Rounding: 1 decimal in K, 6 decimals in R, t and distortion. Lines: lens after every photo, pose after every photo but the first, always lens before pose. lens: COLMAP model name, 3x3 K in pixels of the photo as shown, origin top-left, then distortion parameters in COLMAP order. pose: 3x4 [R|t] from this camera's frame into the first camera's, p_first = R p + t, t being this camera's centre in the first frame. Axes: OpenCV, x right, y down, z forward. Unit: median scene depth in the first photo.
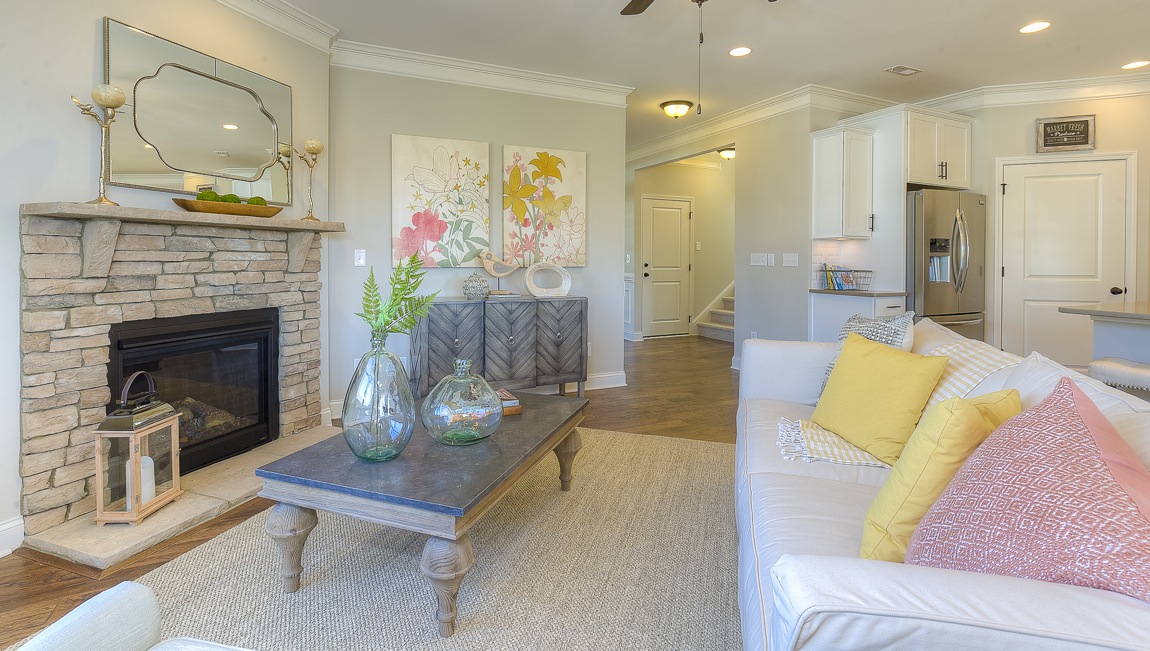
lens RADIAL K [[525.6, 0, 565.0], [0, 525.6, 263.6], [0, 0, 1]] dist [-0.014196, 0.007138]
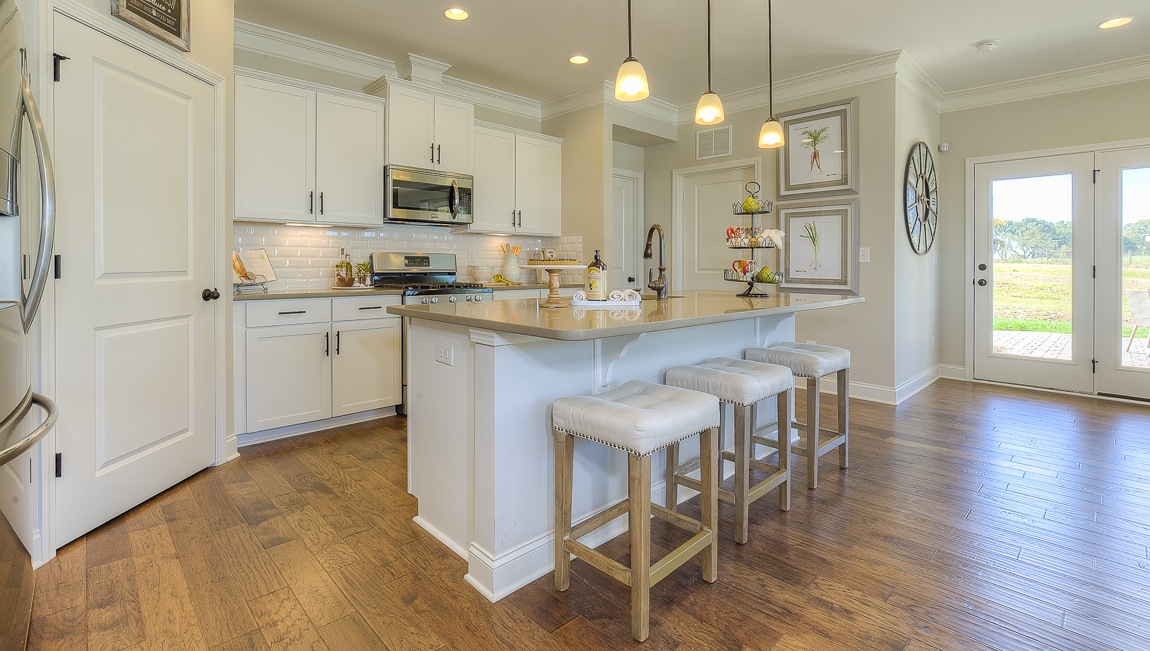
lens RADIAL K [[525.6, 0, 565.0], [0, 525.6, 263.6], [0, 0, 1]] dist [-0.014196, 0.007138]
pose [[-0.314363, -0.007322, 0.949275, 0.349761], [0.004796, 0.999945, 0.009301, 0.012210], [-0.949291, 0.007476, -0.314310, 0.826722]]
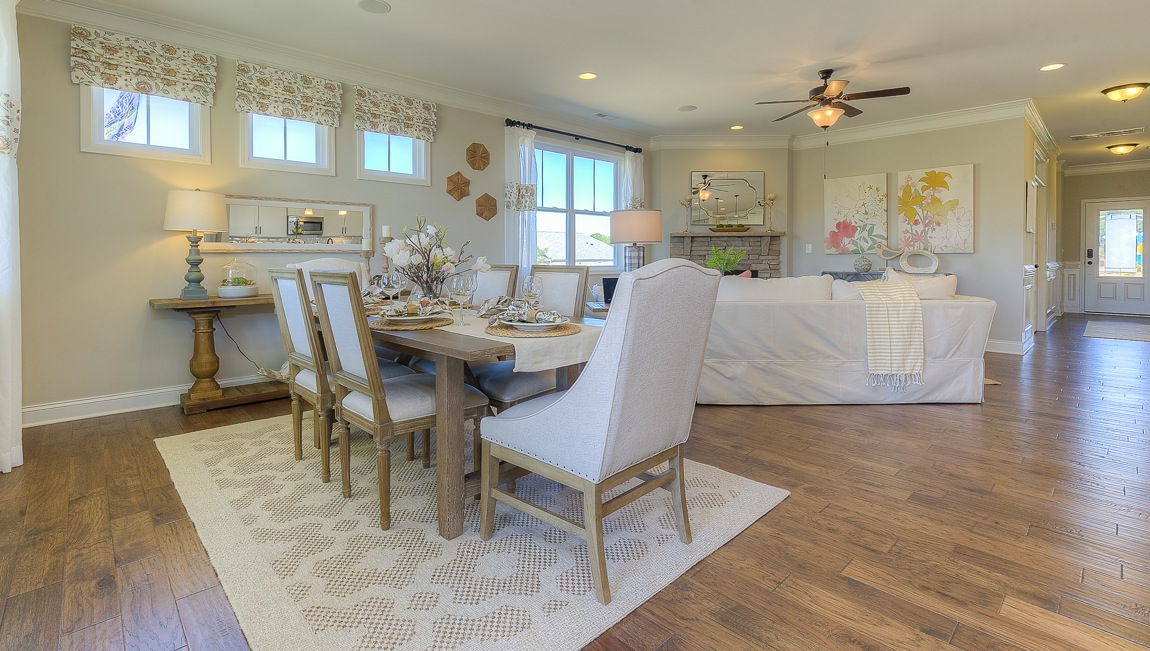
lens RADIAL K [[525.6, 0, 565.0], [0, 525.6, 263.6], [0, 0, 1]] dist [-0.014196, 0.007138]
pose [[0.304532, 0.005114, -0.952488, 1.044018], [-0.008686, 0.999959, 0.002591, 0.041568], [0.952463, 0.007484, 0.304564, -0.371486]]
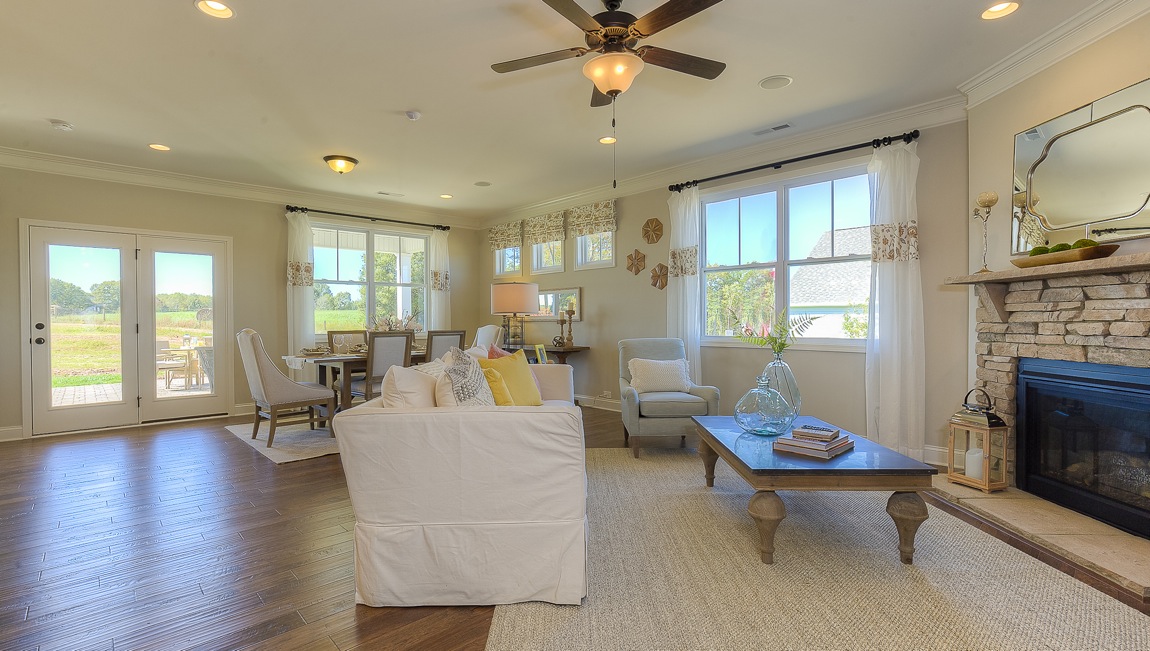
lens RADIAL K [[516.6, 0, 575.0], [0, 516.6, 325.5], [0, 0, 1]] dist [-0.004723, -0.000669]
pose [[-0.945369, 0.003143, -0.325986, 0.372999], [-0.003850, 0.999776, 0.020803, 0.005045], [0.325979, 0.020921, -0.945146, 1.070546]]
